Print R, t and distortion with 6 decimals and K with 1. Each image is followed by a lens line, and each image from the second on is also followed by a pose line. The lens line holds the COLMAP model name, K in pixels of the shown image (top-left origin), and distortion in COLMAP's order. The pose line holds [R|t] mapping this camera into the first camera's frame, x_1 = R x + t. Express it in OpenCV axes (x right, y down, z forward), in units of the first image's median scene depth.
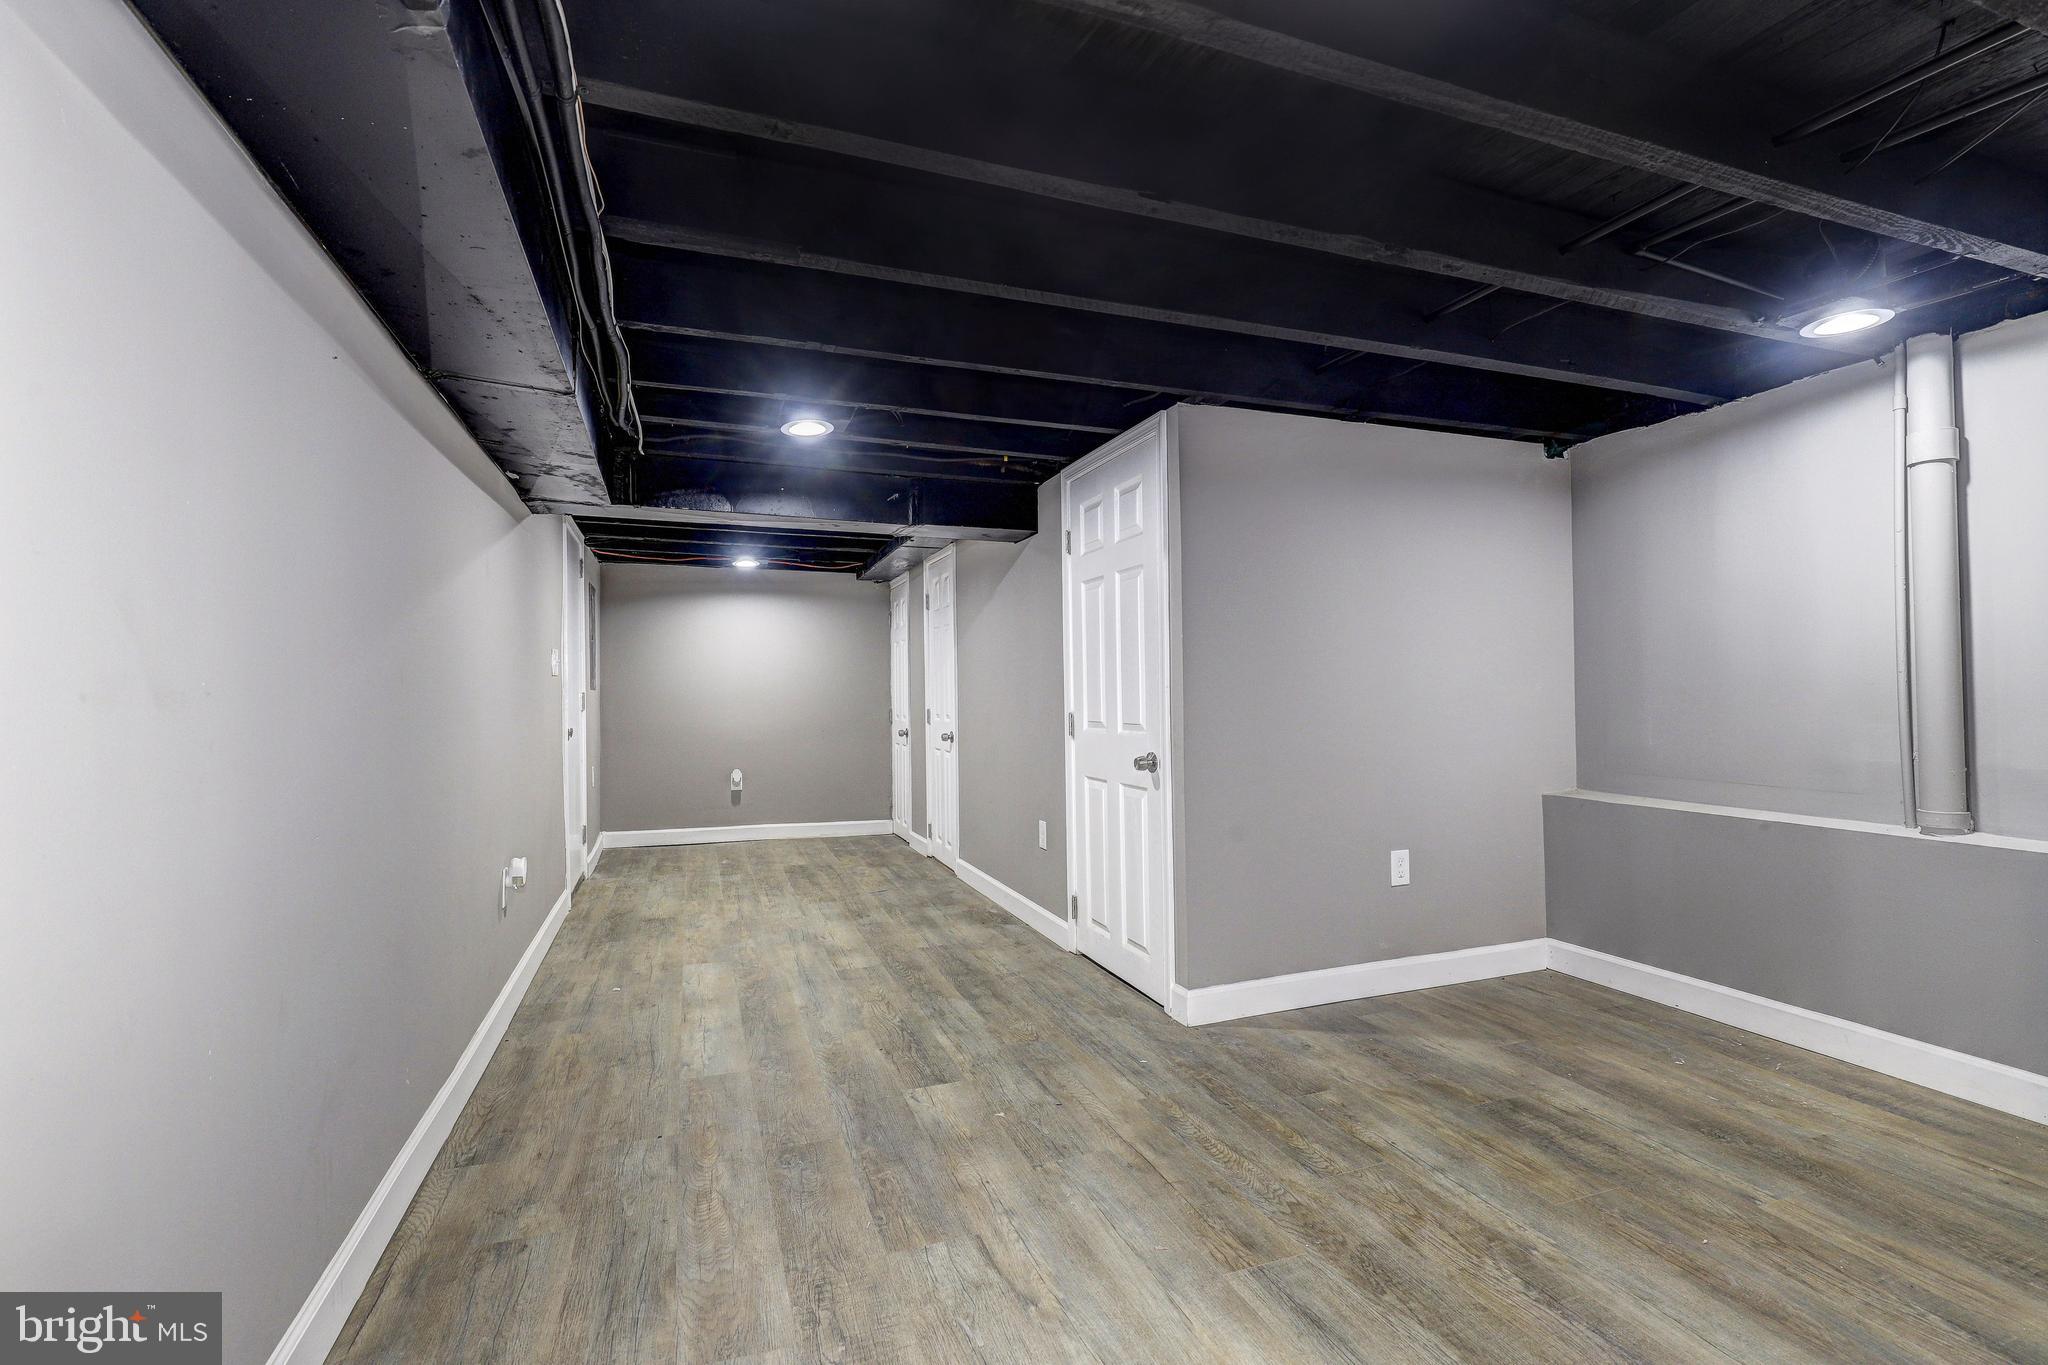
lens RADIAL K [[945.0, 0, 1025.3], [0, 945.0, 687.5], [0, 0, 1]] dist [0.002603, 0.000626]
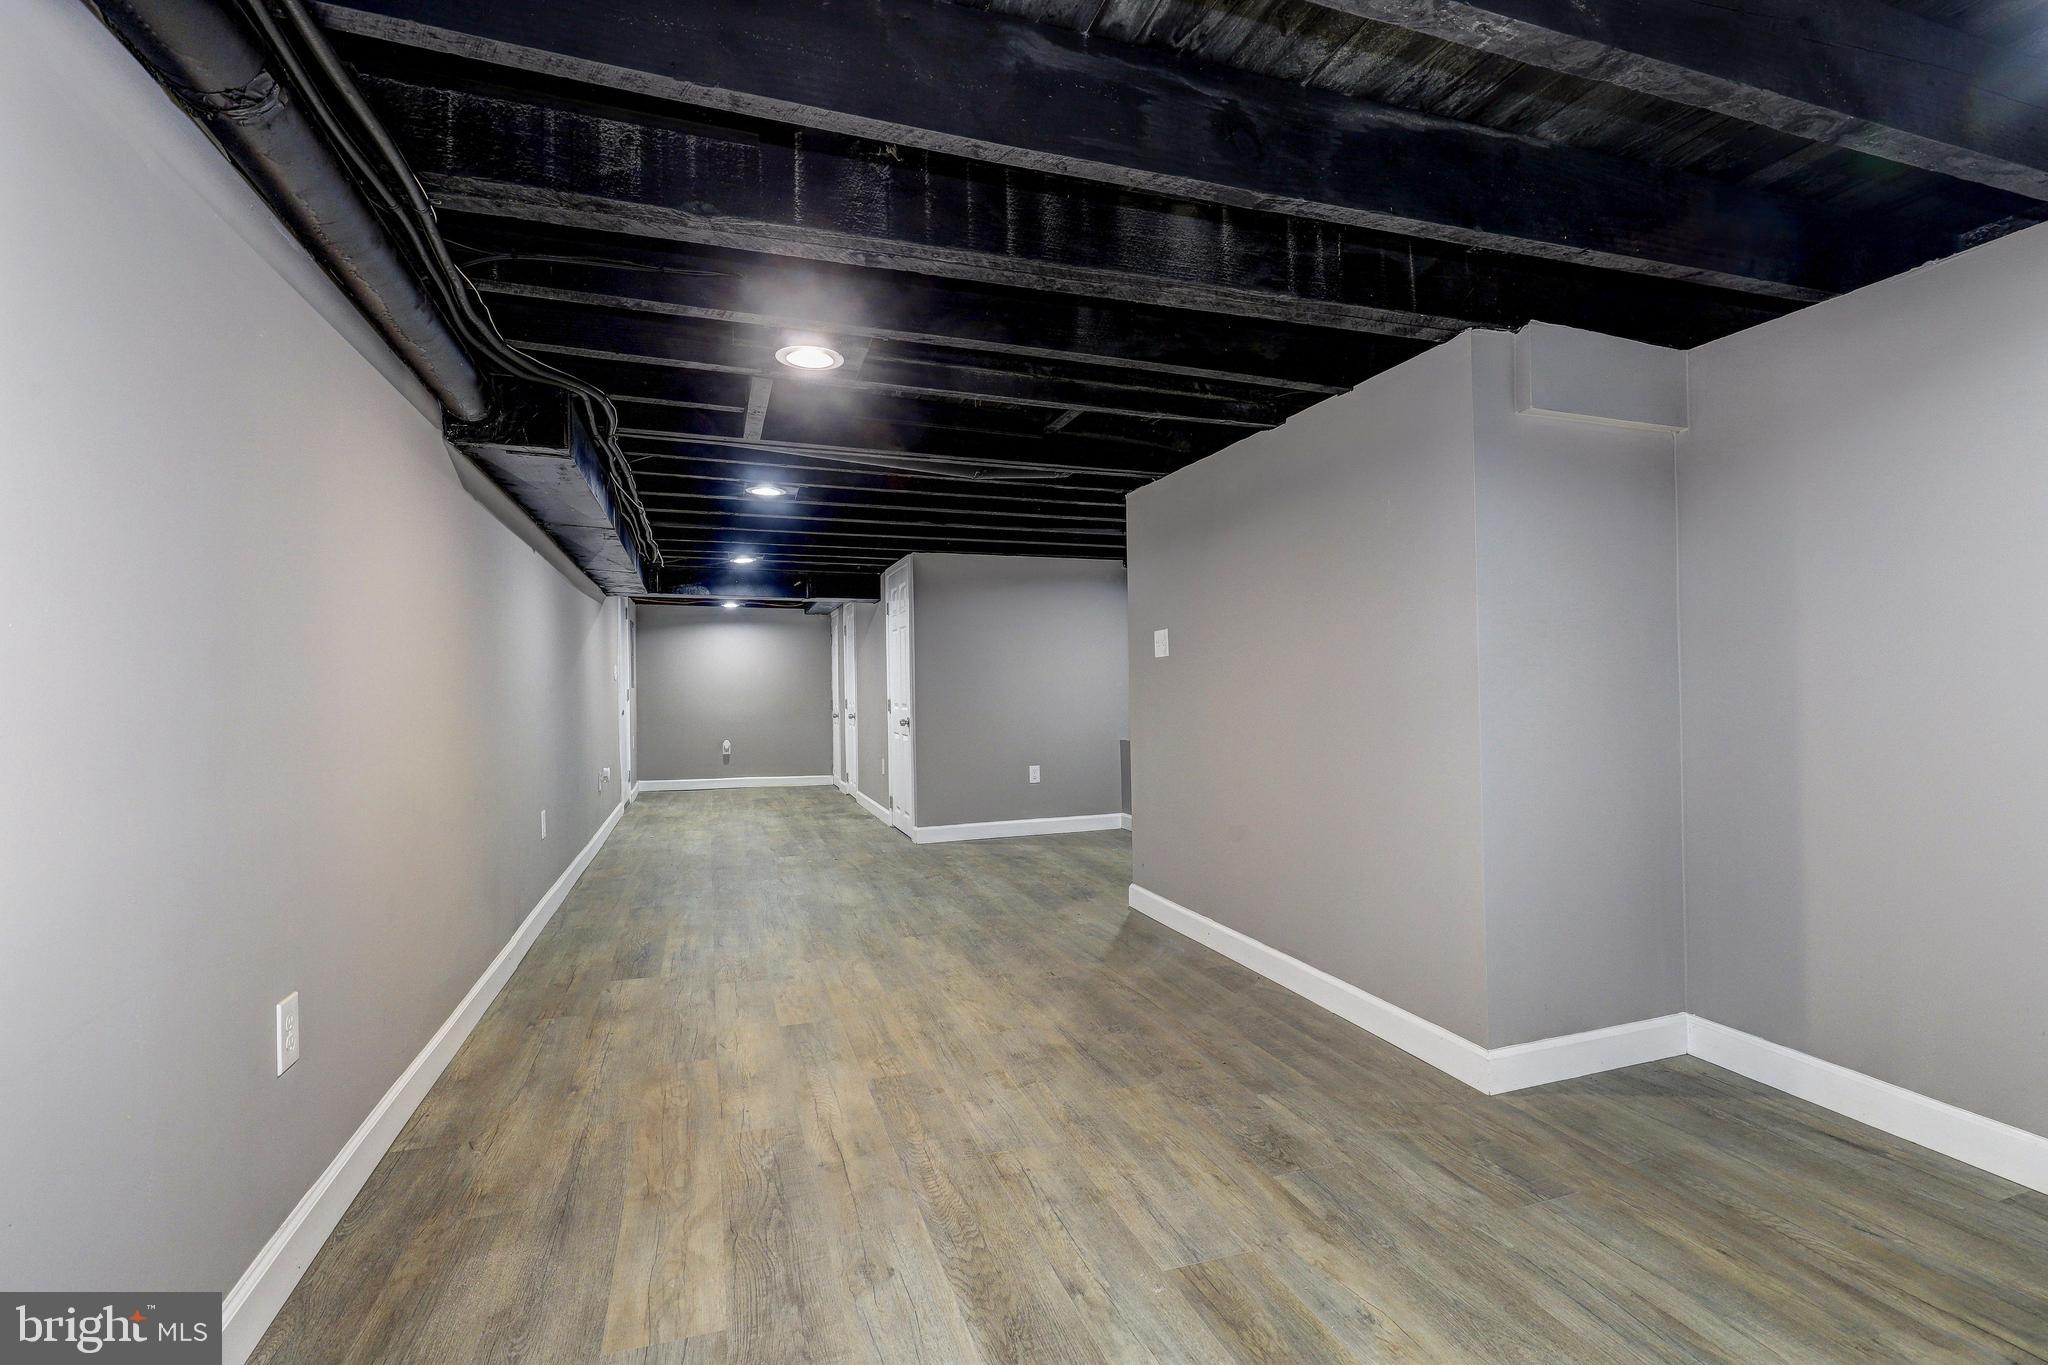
lens RADIAL K [[945.0, 0, 1029.3], [0, 945.0, 683.7], [0, 0, 1]] dist [0.002603, 0.000626]
pose [[0.999853, -0.003830, -0.016703, 0.237005], [0.003861, 0.999991, 0.001831, -0.005071], [0.016696, -0.001895, 0.999859, -0.582647]]
